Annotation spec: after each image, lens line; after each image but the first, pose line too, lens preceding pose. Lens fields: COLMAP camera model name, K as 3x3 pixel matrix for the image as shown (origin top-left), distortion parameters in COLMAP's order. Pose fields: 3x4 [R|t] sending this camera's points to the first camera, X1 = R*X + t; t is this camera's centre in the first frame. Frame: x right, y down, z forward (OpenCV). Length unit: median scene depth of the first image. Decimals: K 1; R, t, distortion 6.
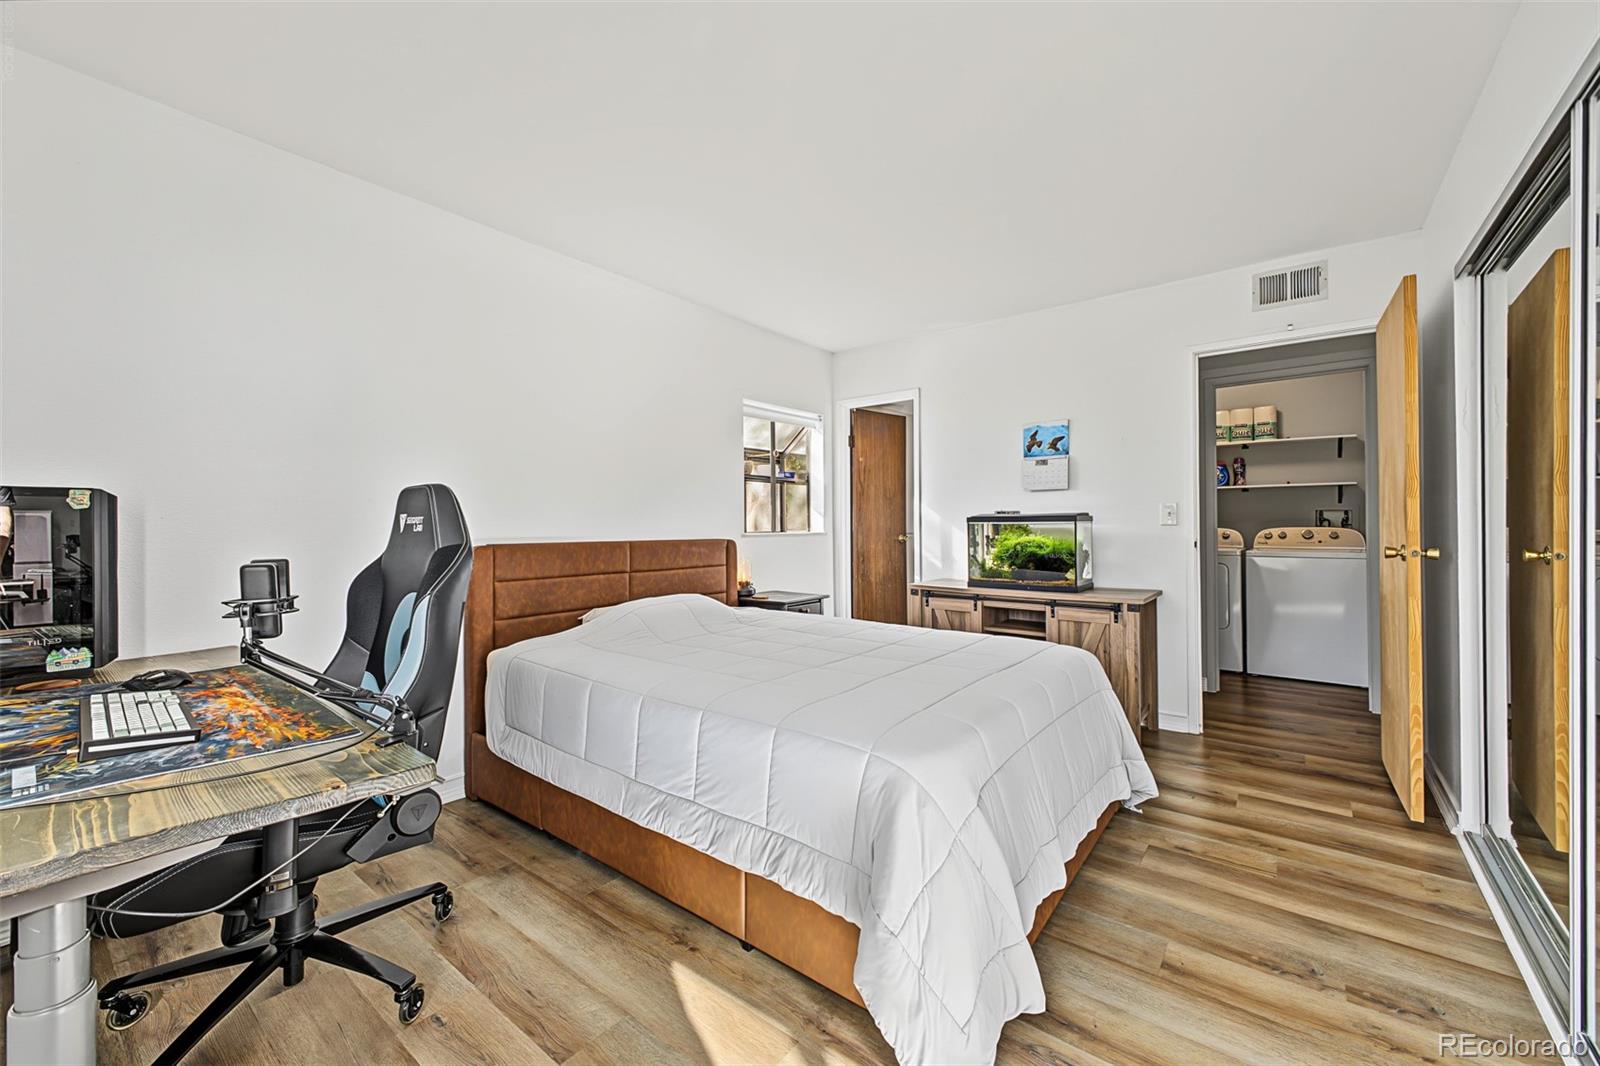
lens RADIAL K [[635.3, 0, 802.9], [0, 635.3, 525.0], [0, 0, 1]] dist [0.009402, -0.002626]
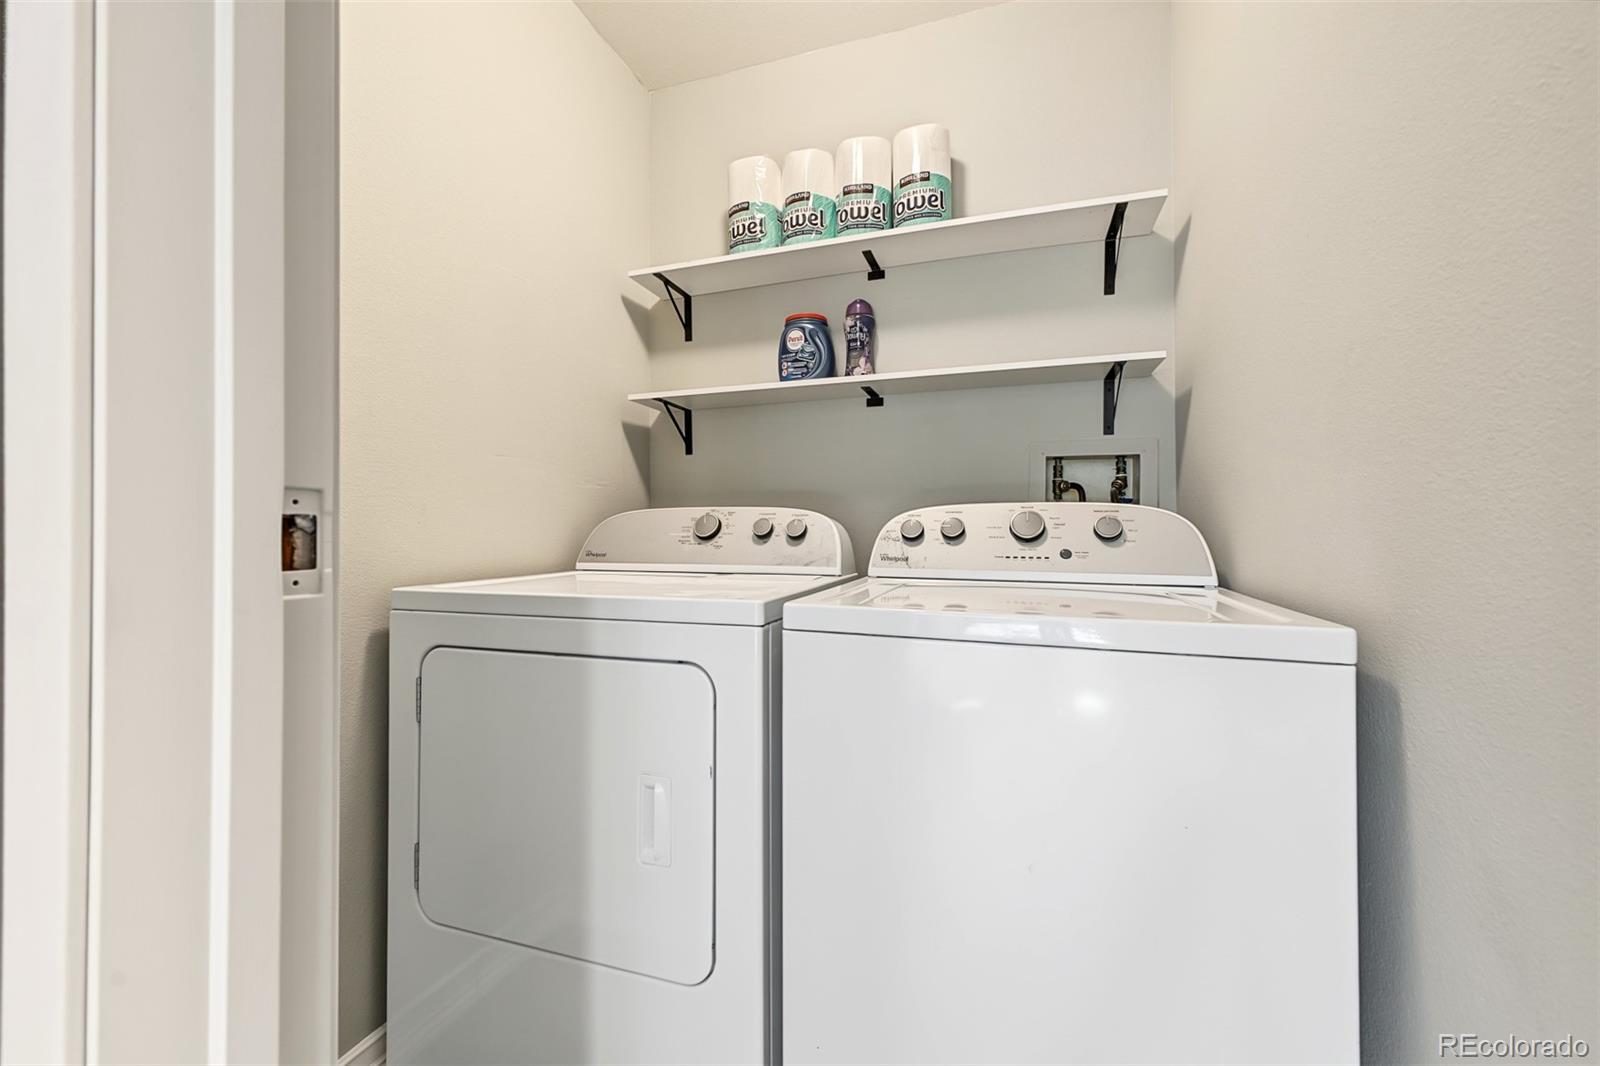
lens RADIAL K [[635.3, 0, 810.6], [0, 635.3, 533.1], [0, 0, 1]] dist [0.009402, -0.002626]
pose [[0.942937, 0.003172, 0.332957, 0.589023], [-0.005950, 0.999955, 0.007324, 0.015256], [-0.332919, -0.008887, 0.942913, 0.742560]]
